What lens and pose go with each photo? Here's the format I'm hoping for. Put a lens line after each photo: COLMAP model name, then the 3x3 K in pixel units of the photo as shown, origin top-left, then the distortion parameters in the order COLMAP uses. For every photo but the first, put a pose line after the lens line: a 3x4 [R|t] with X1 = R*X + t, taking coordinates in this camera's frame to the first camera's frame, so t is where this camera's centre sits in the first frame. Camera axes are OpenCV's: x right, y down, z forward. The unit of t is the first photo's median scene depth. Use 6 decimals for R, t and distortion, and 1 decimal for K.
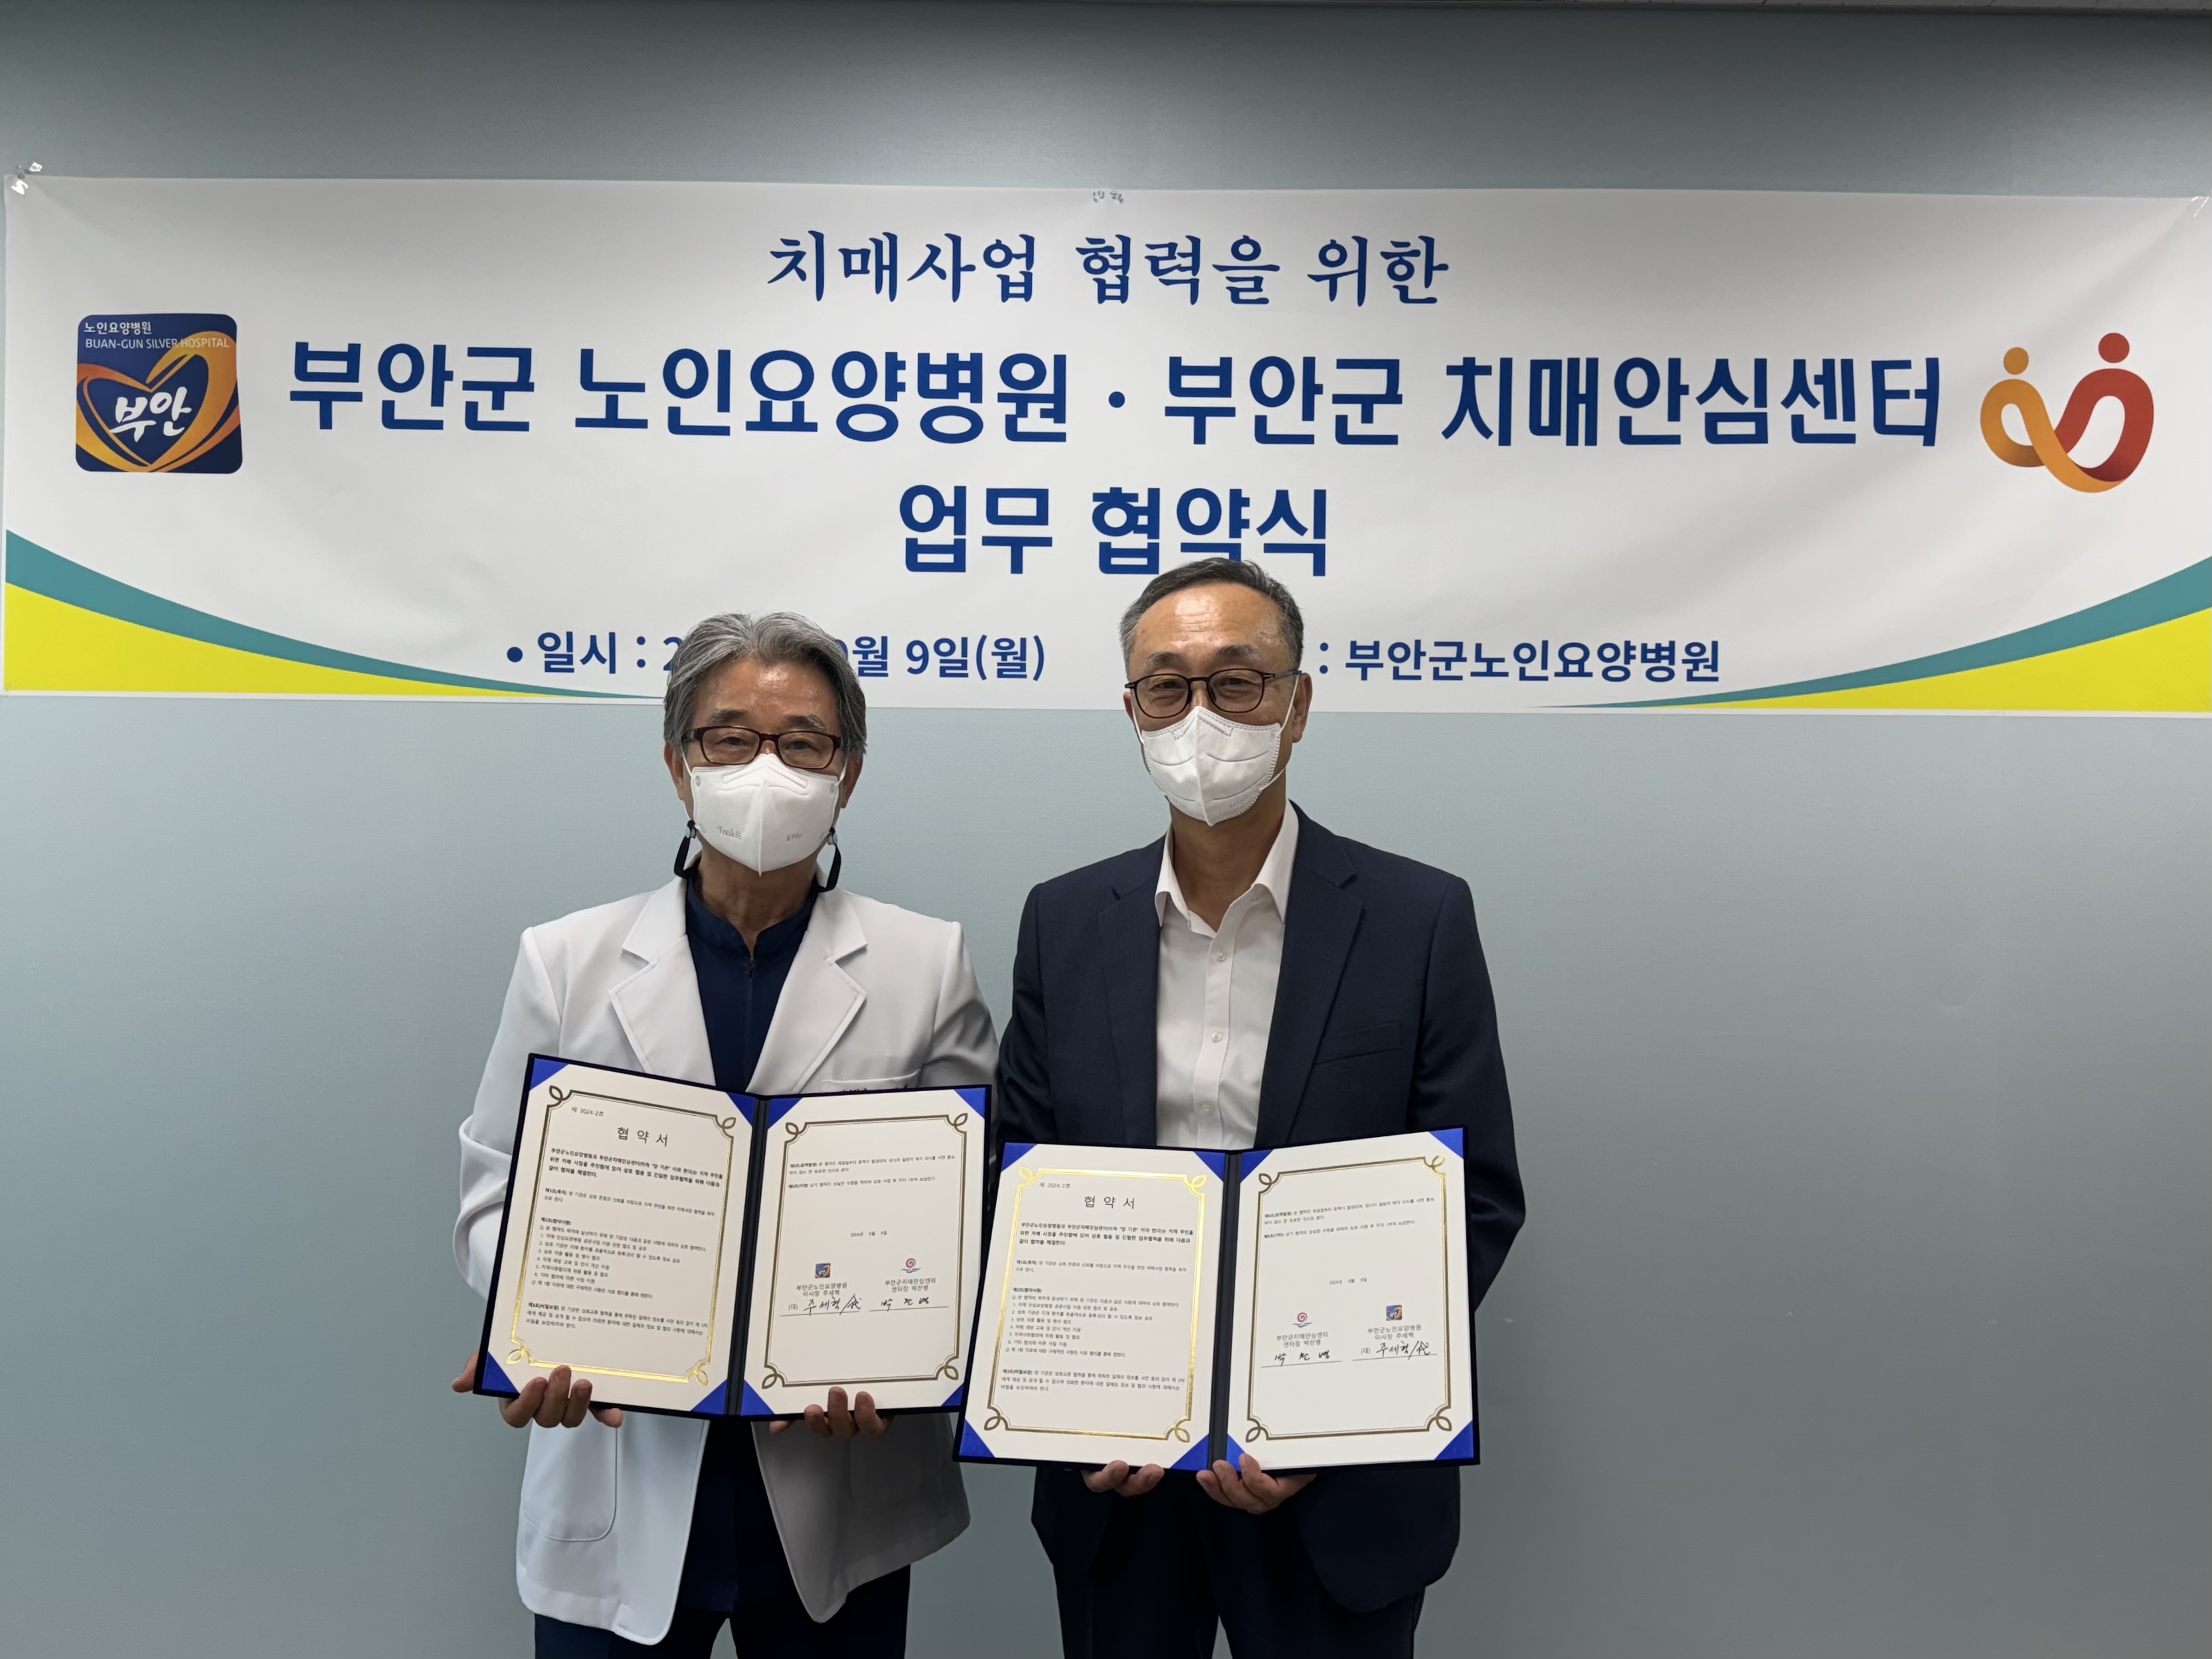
lens RADIAL K [[1547.9, 0, 1107.5], [0, 1547.9, 829.4], [0, 0, 1]] dist [-0.004070, 0.002731]
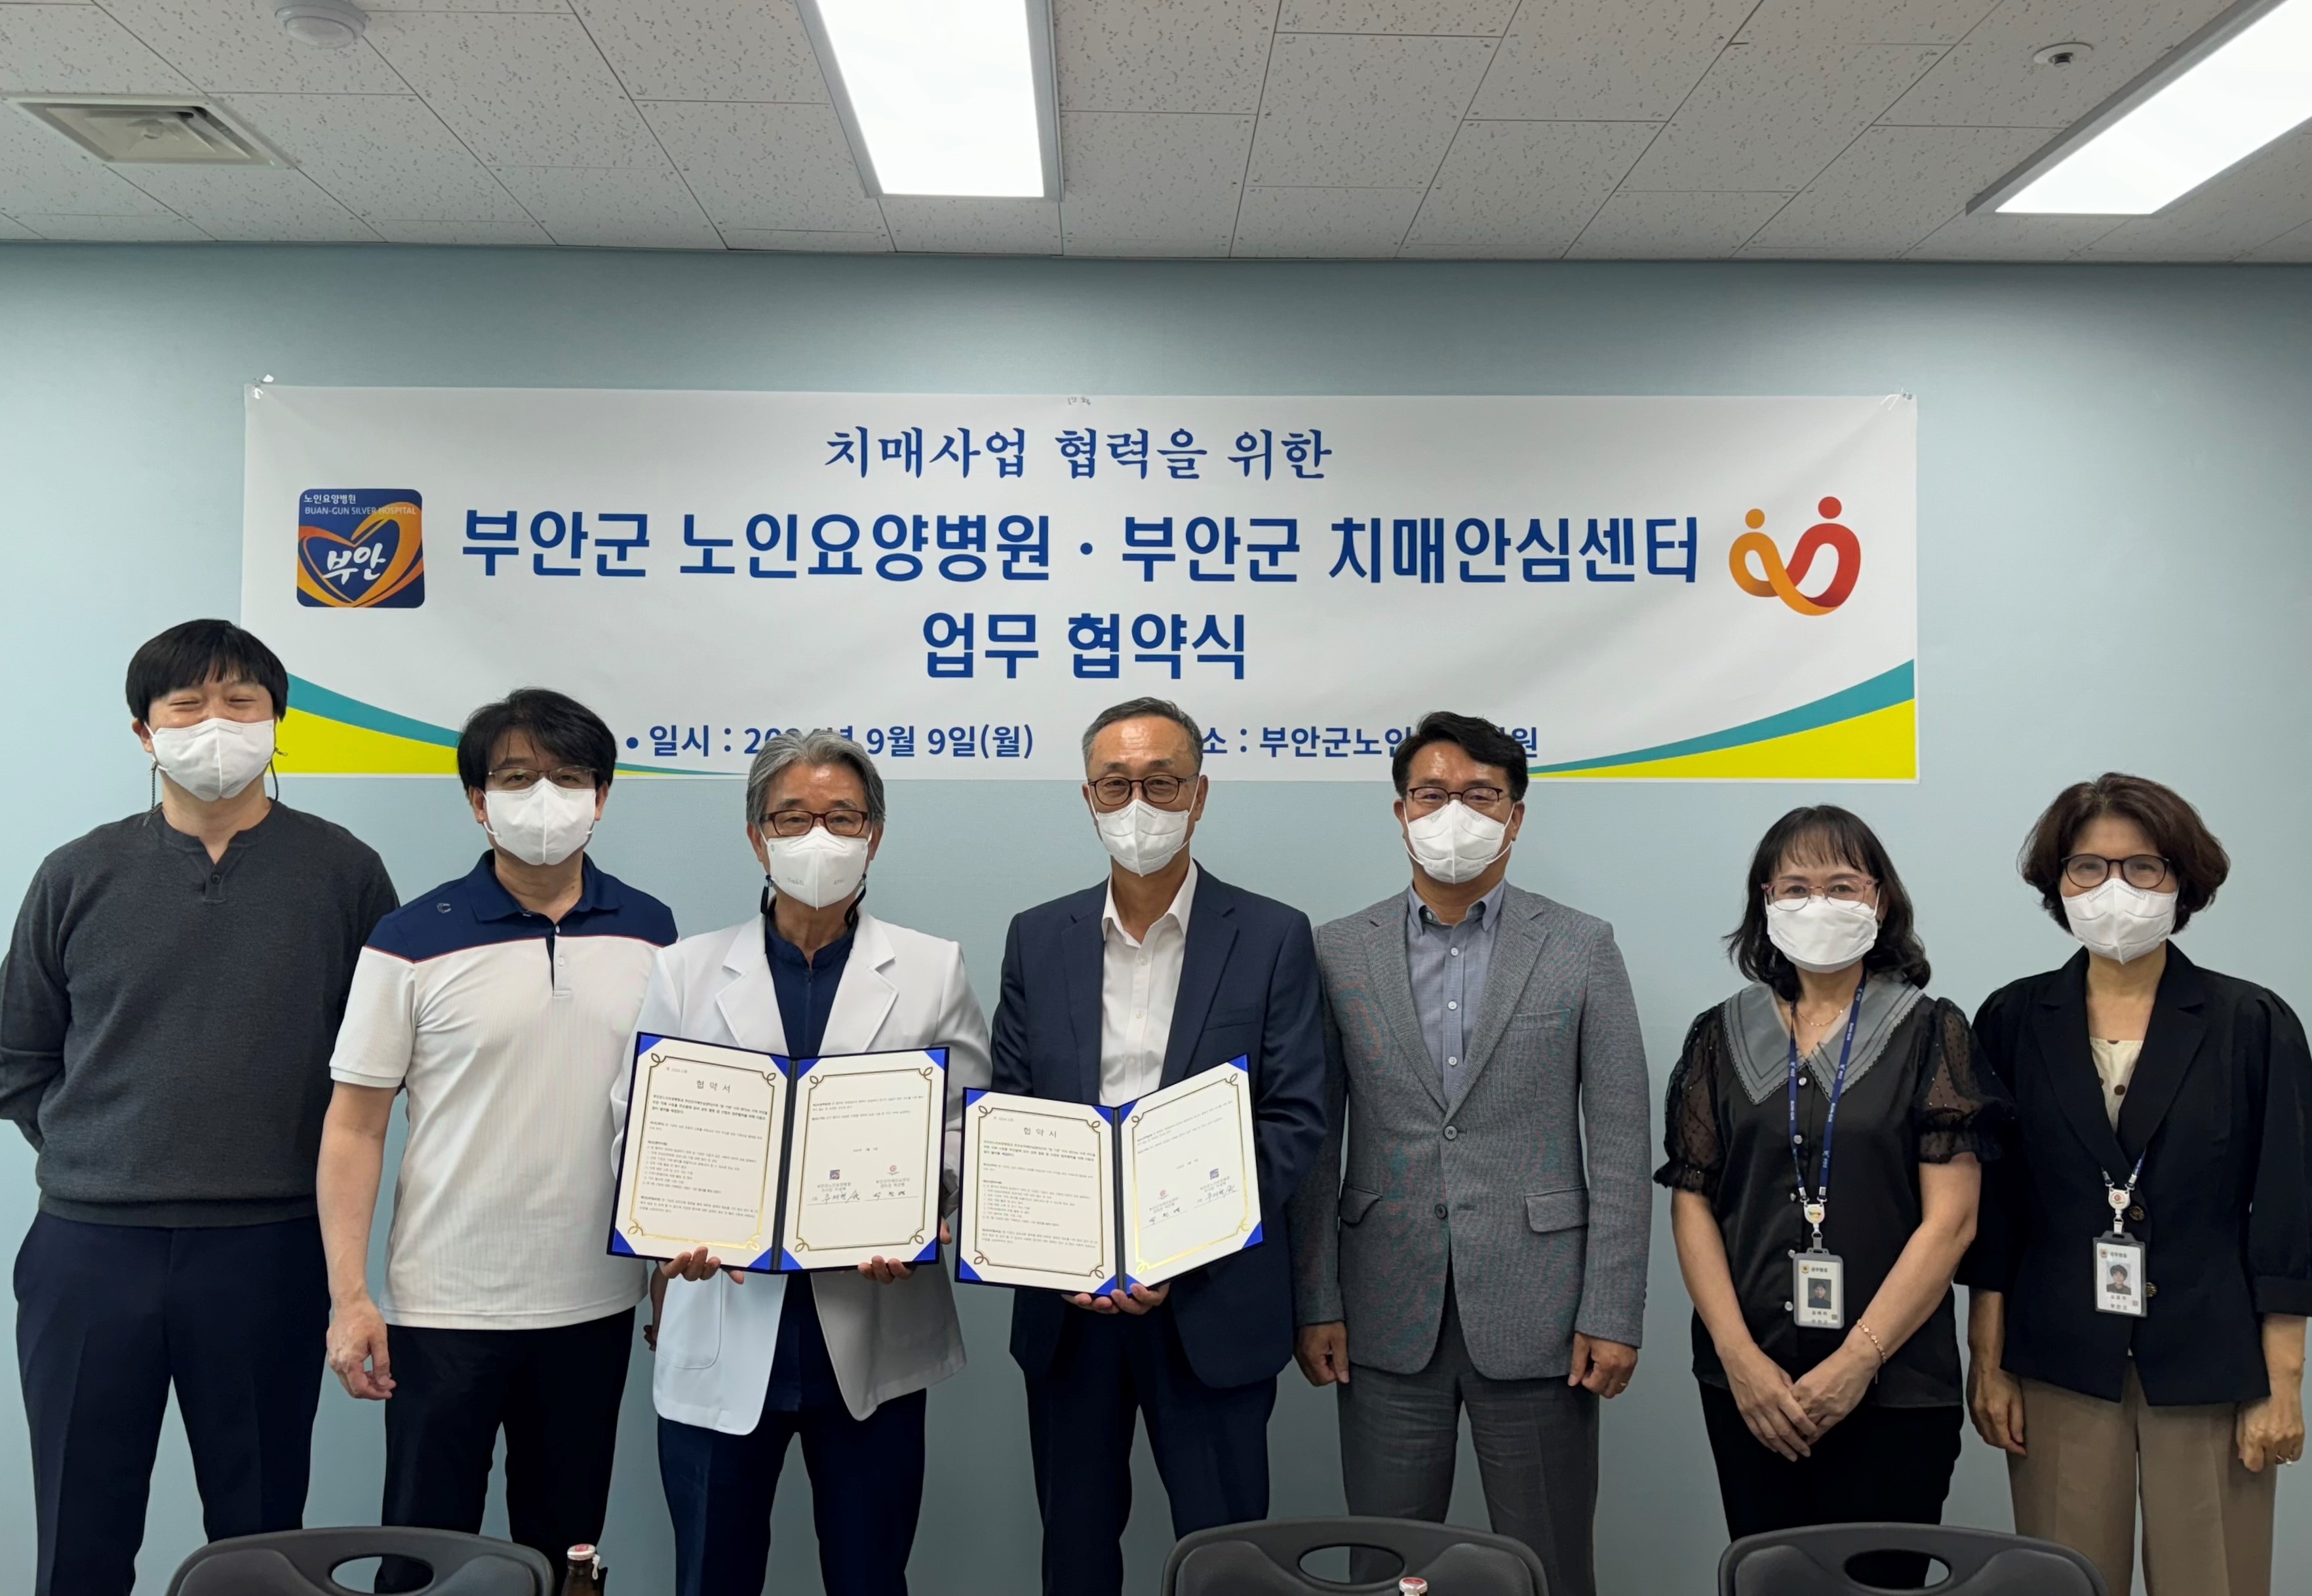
lens RADIAL K [[1800.2, 0, 1146.6], [0, 1800.2, 737.4], [0, 0, 1]] dist [0.066676, -0.006854]
pose [[0.999526, -0.004320, 0.030475, 0.010053], [0.006112, 0.998243, -0.058943, -0.023445], [-0.030167, 0.059101, 0.997796, -0.553153]]
